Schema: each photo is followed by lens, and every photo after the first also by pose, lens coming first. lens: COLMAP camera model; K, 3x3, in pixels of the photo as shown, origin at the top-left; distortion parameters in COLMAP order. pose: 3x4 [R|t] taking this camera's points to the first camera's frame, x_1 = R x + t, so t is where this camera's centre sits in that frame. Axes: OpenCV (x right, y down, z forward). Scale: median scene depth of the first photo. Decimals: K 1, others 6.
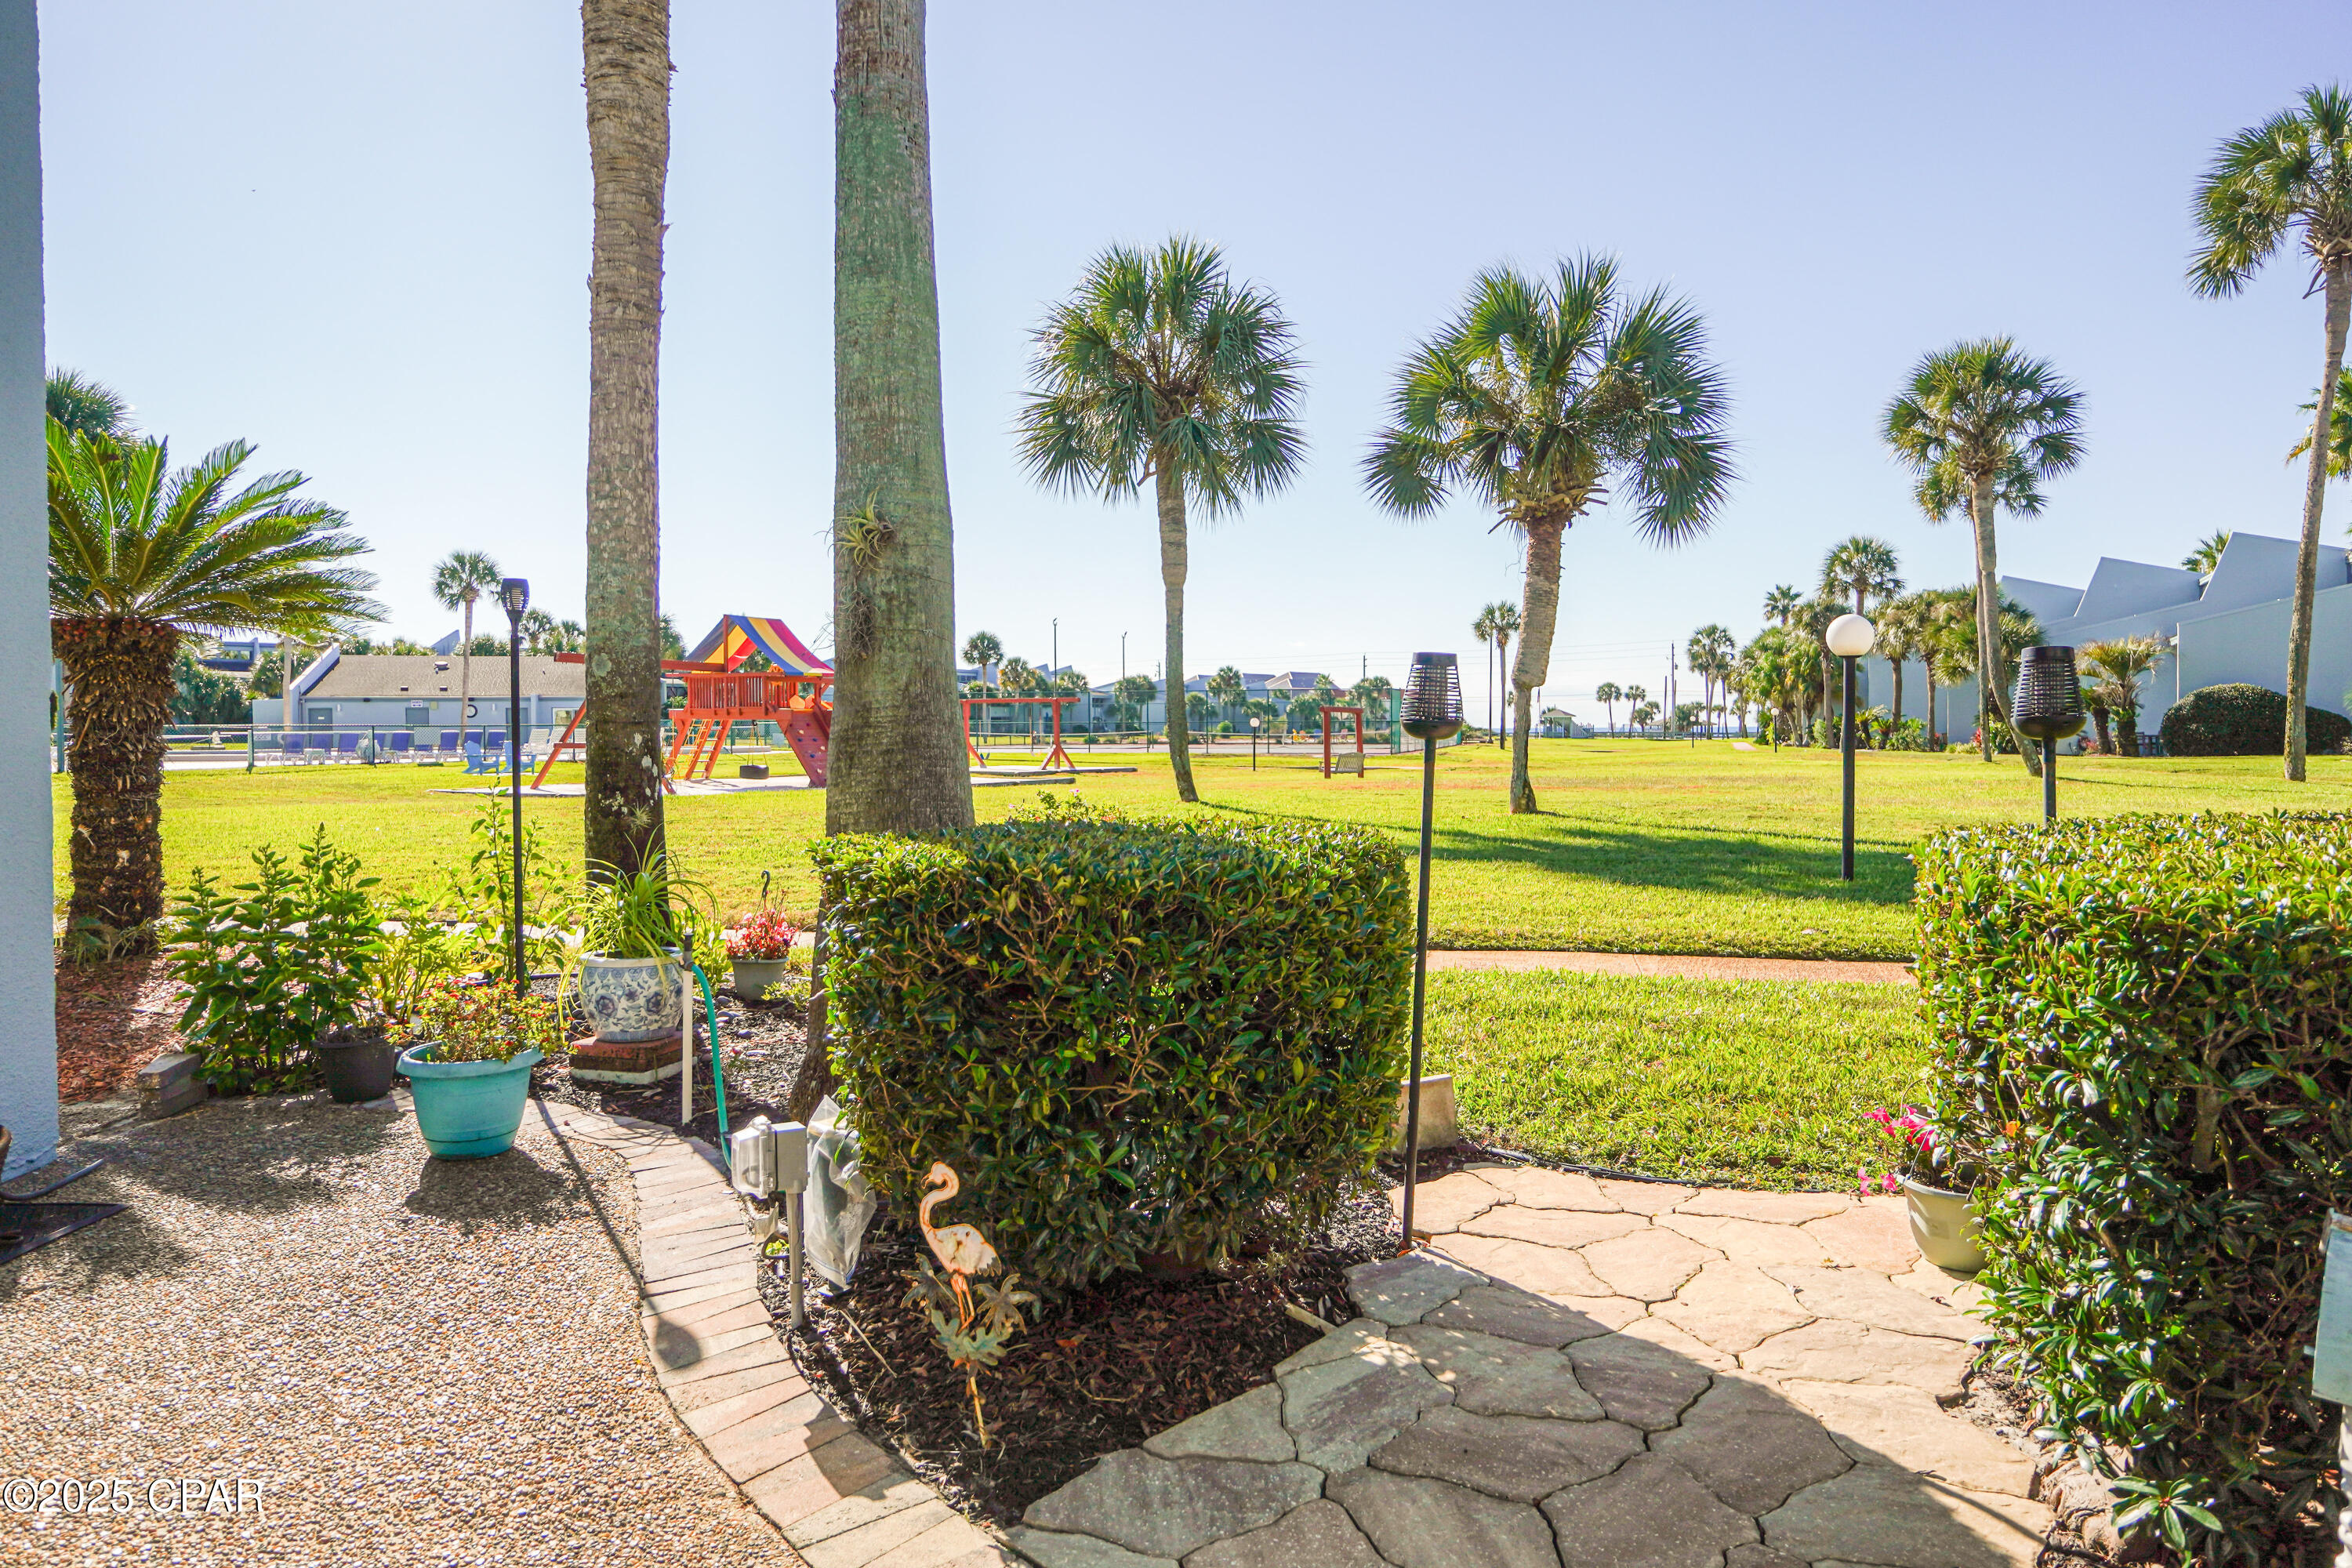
lens RADIAL K [[1456.6, 0, 1186.3], [0, 1456.6, 778.5], [0, 0, 1]] dist [-0.001521, 0.000815]
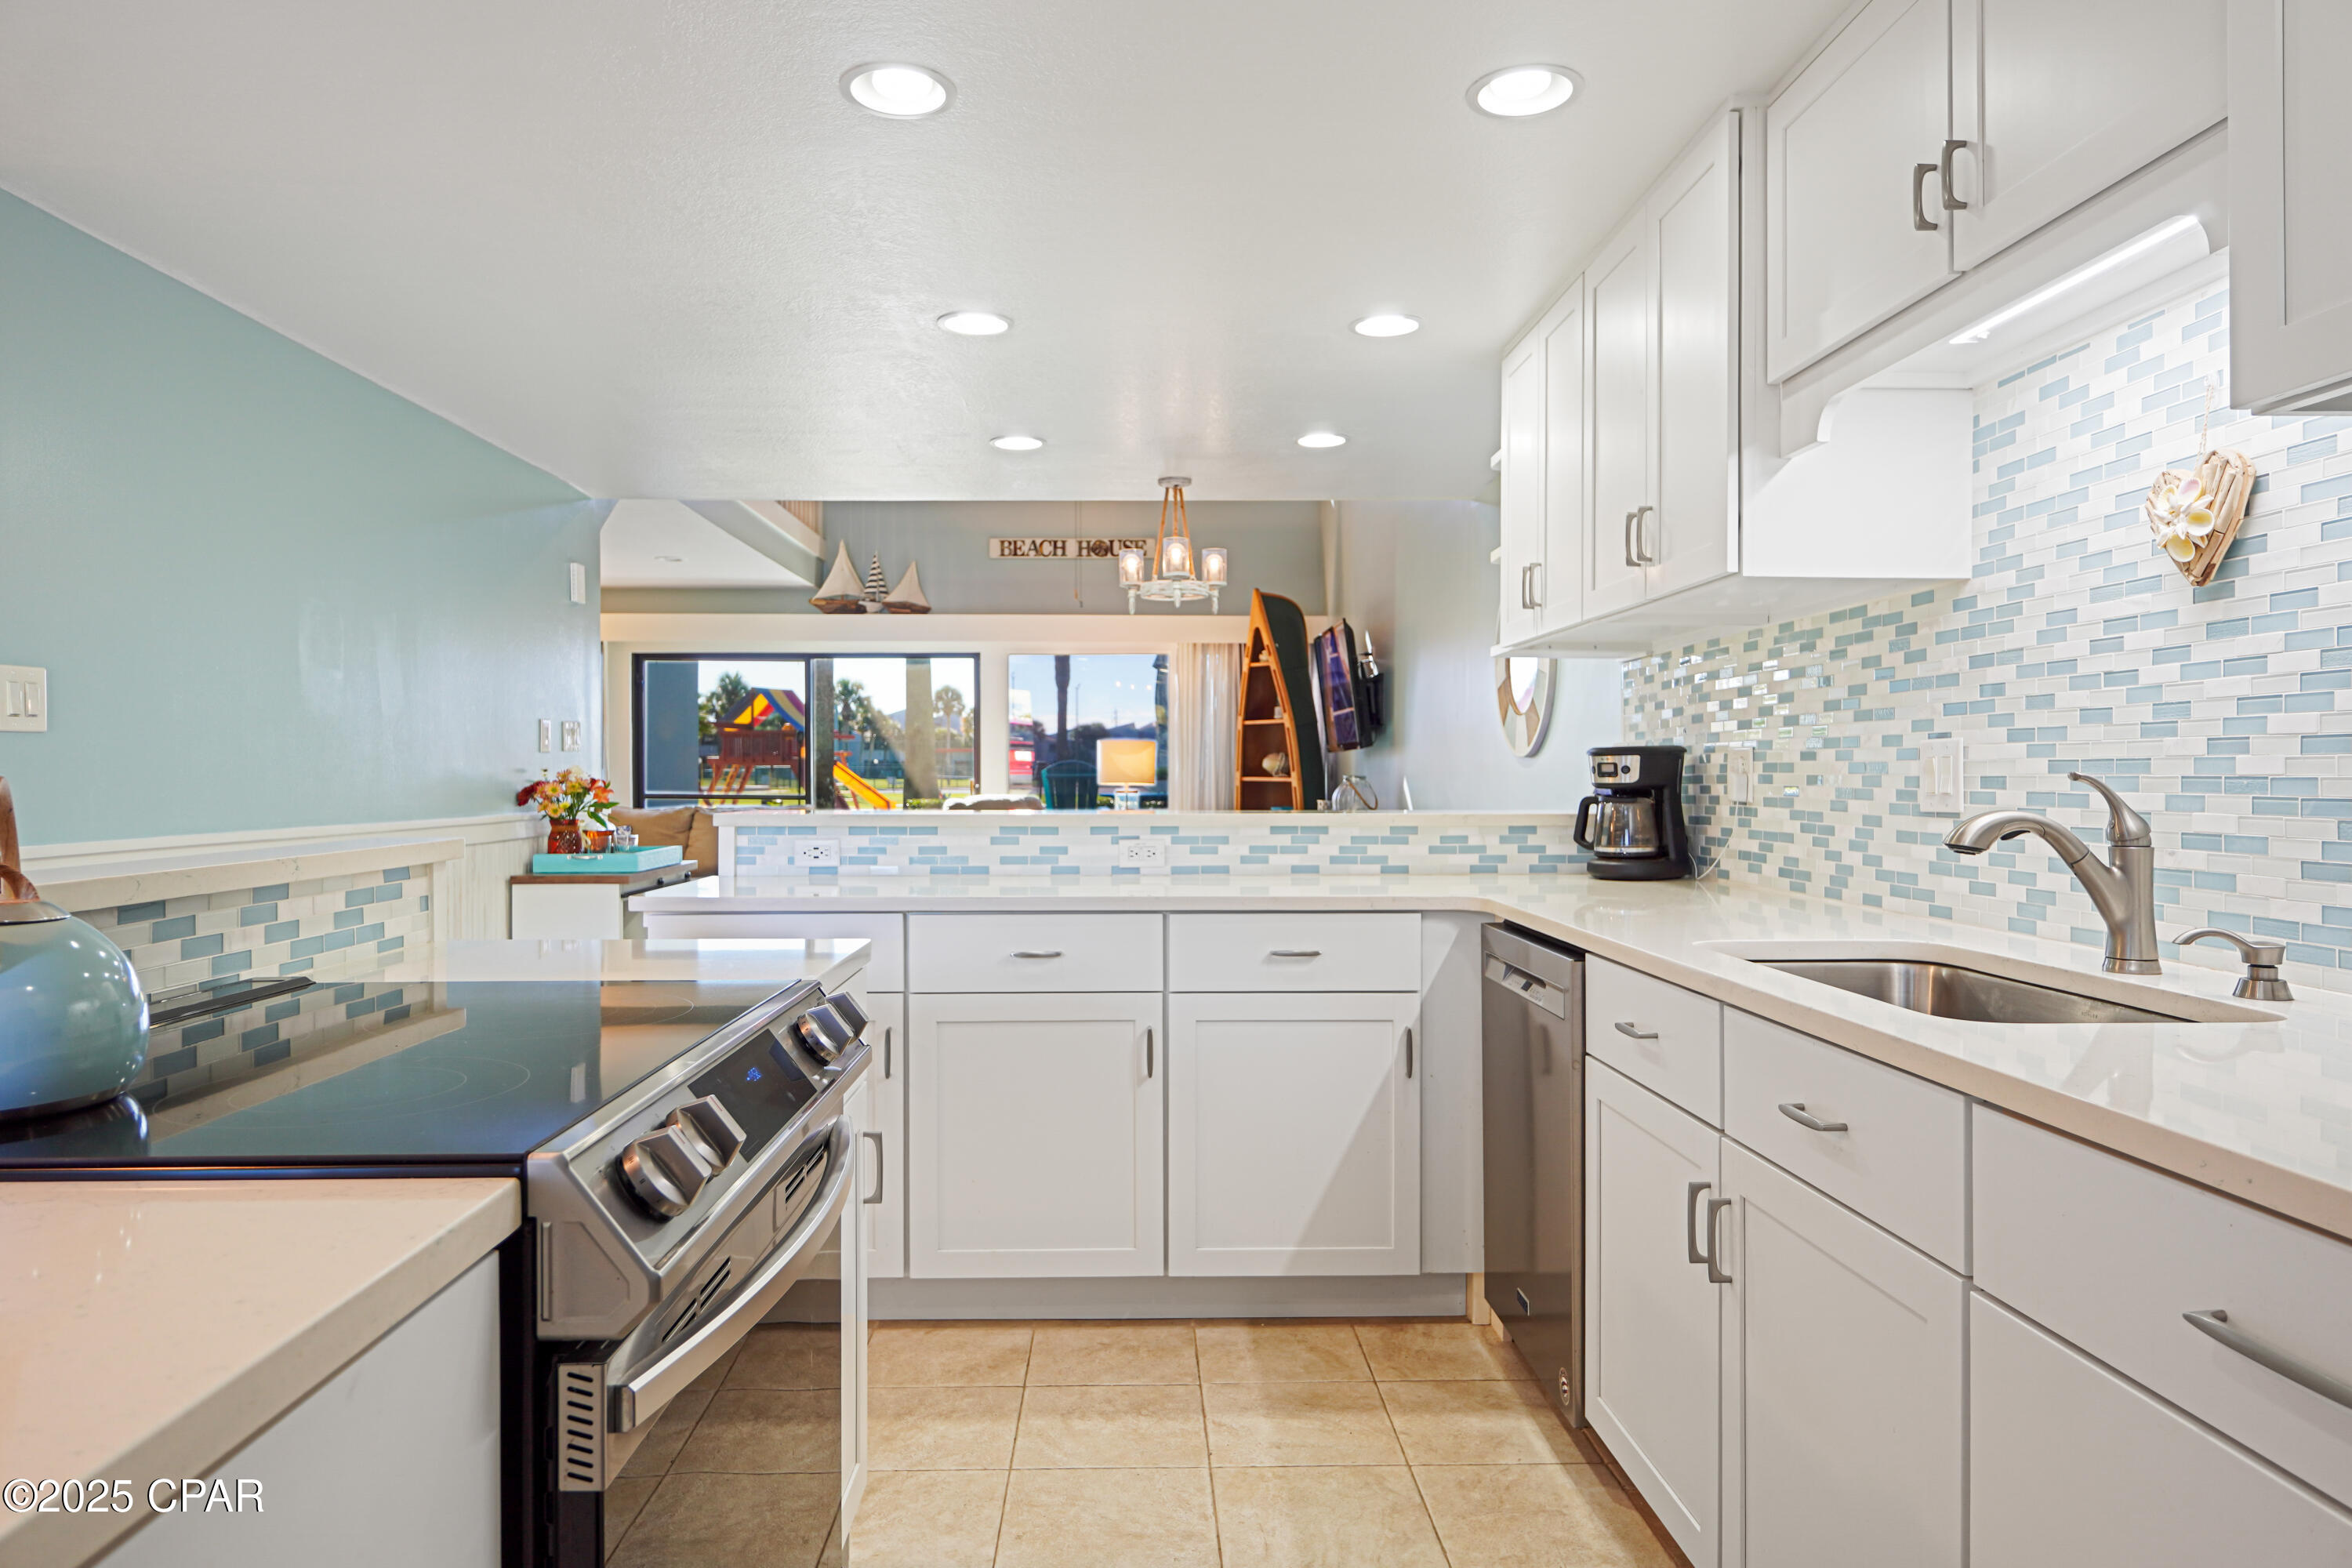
lens RADIAL K [[1451.6, 0, 1176.4], [0, 1451.6, 777.0], [0, 0, 1]] dist [0.001090, 0.002580]
pose [[0.999818, 0.006037, 0.018073, 0.093791], [-0.005470, 0.999497, -0.031237, 0.018104], [-0.018252, 0.031132, 0.999349, -0.648704]]
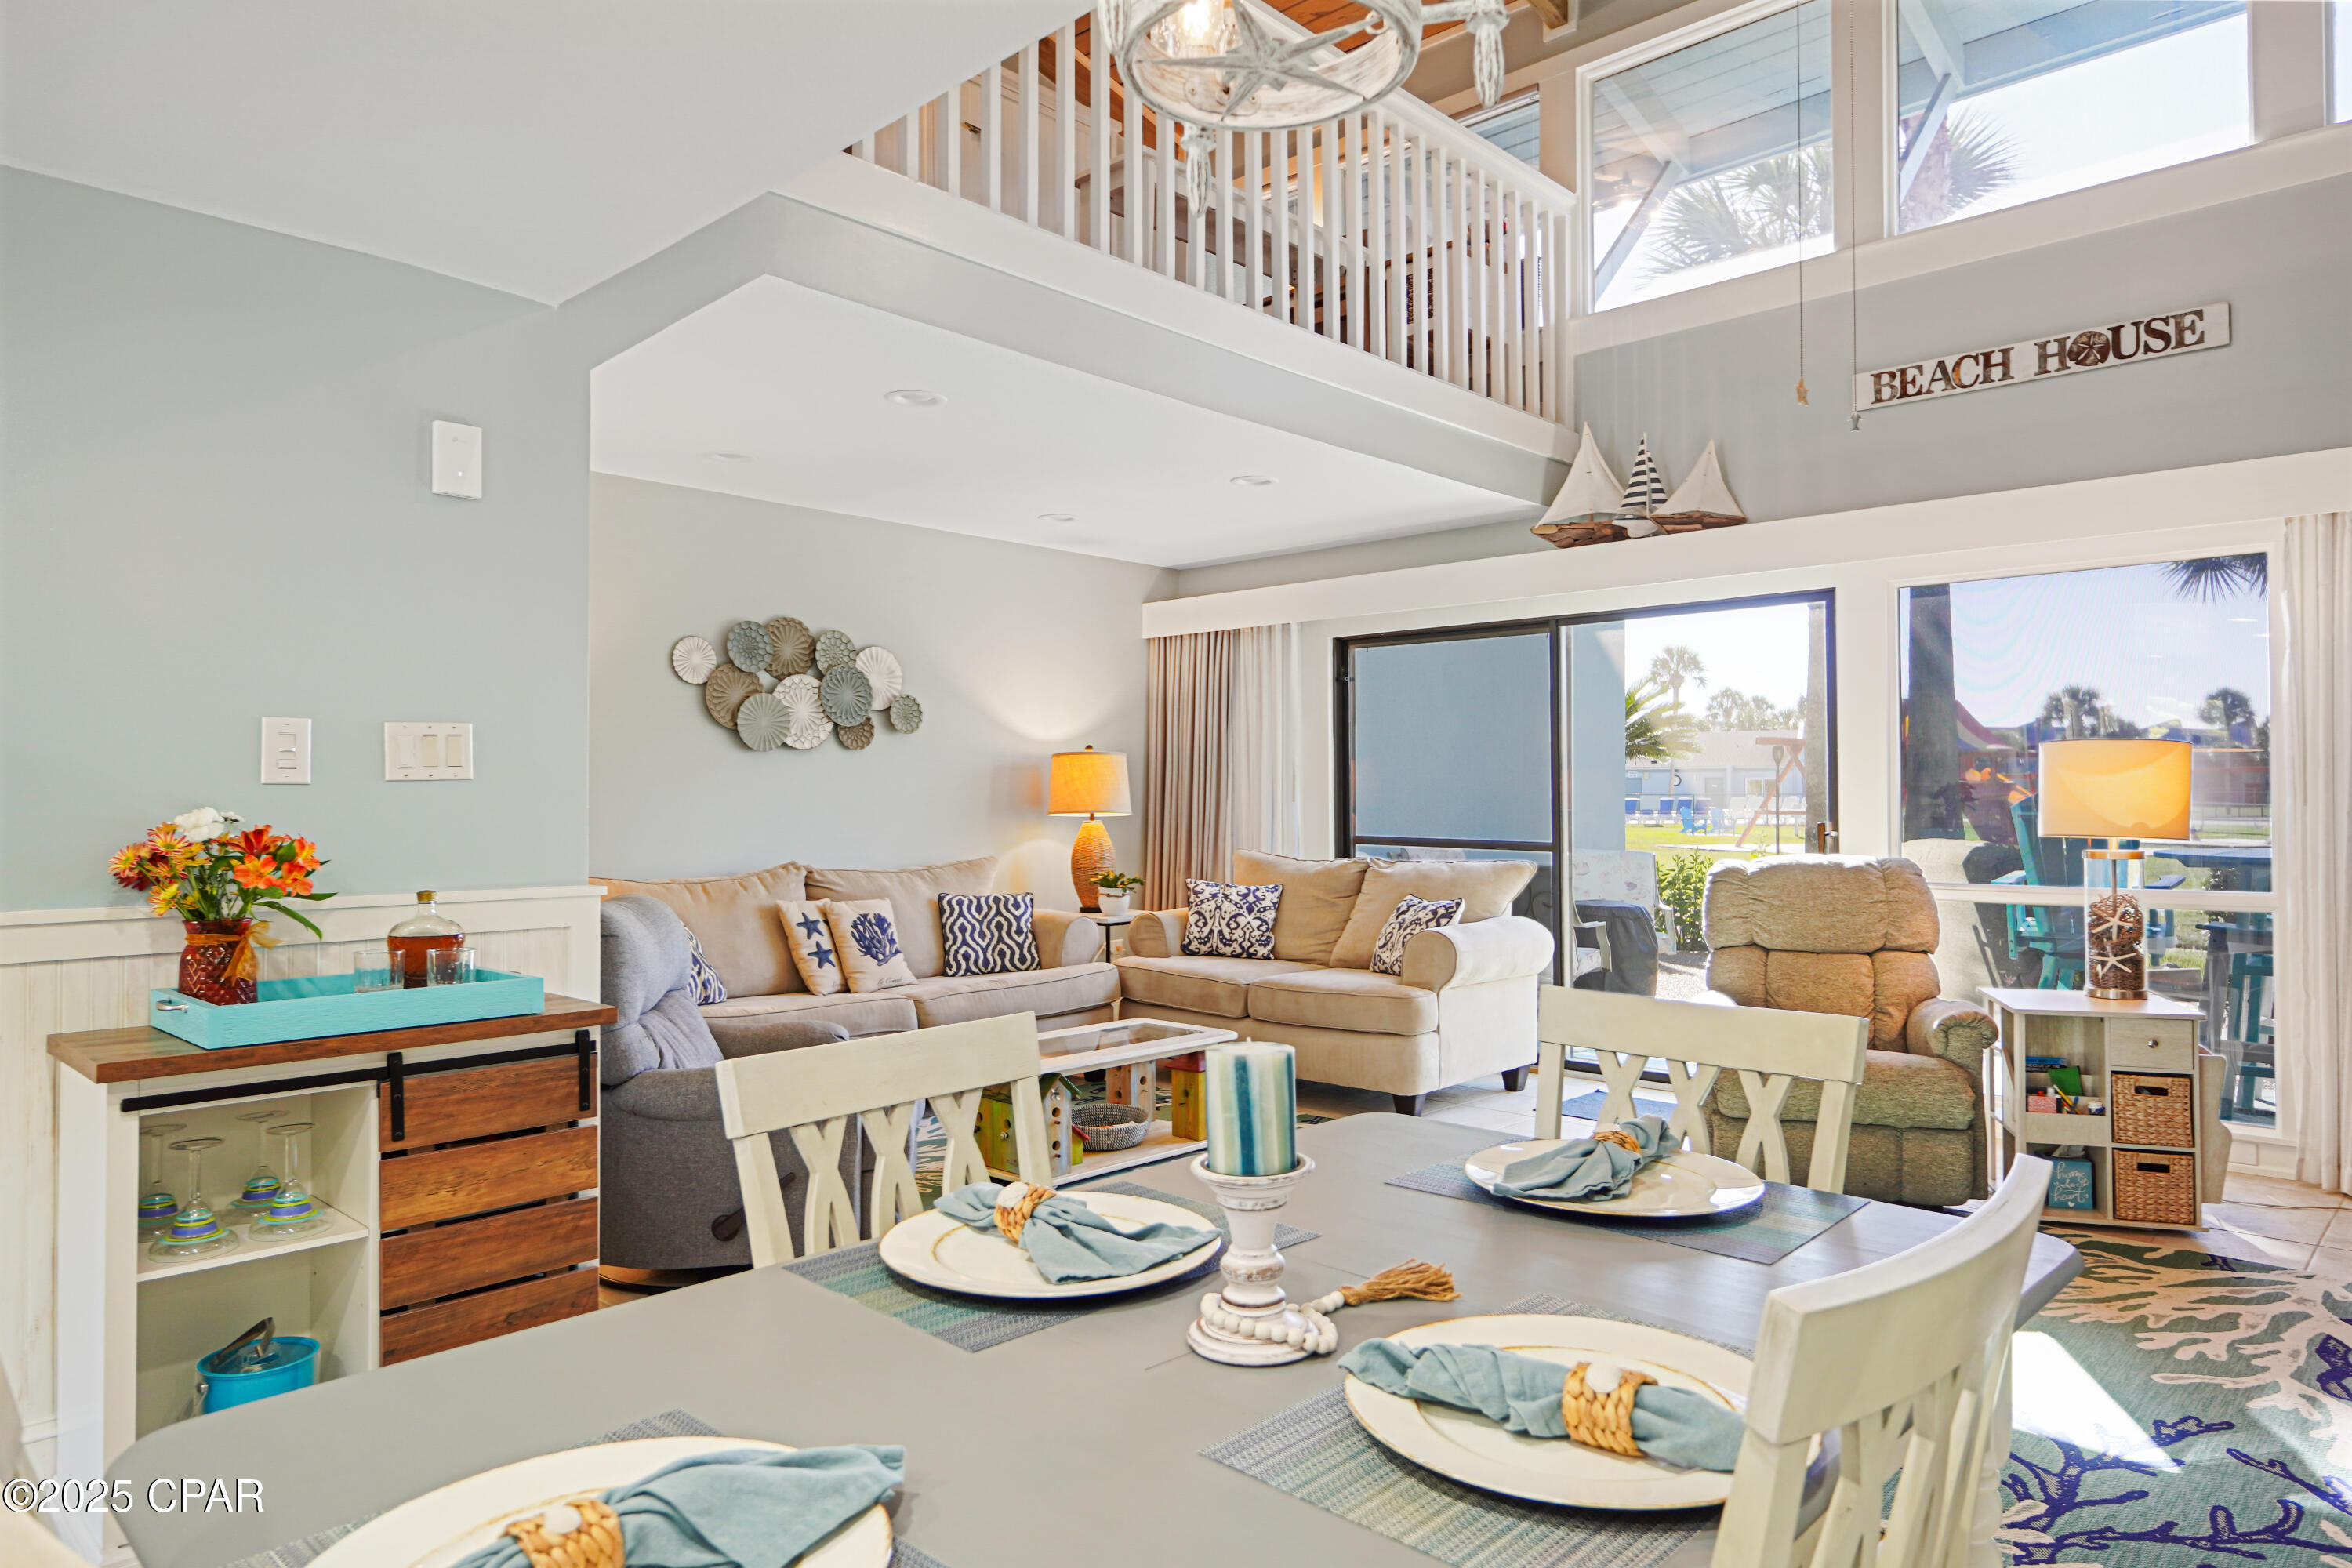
lens RADIAL K [[1456.6, 0, 1186.3], [0, 1456.6, 778.5], [0, 0, 1]] dist [-0.001521, 0.000815]
pose [[0.717019, -0.003499, -0.697045, 0.144301], [-0.027804, 0.999048, -0.033616, 0.006557], [0.696499, 0.043484, 0.716239, -0.392476]]
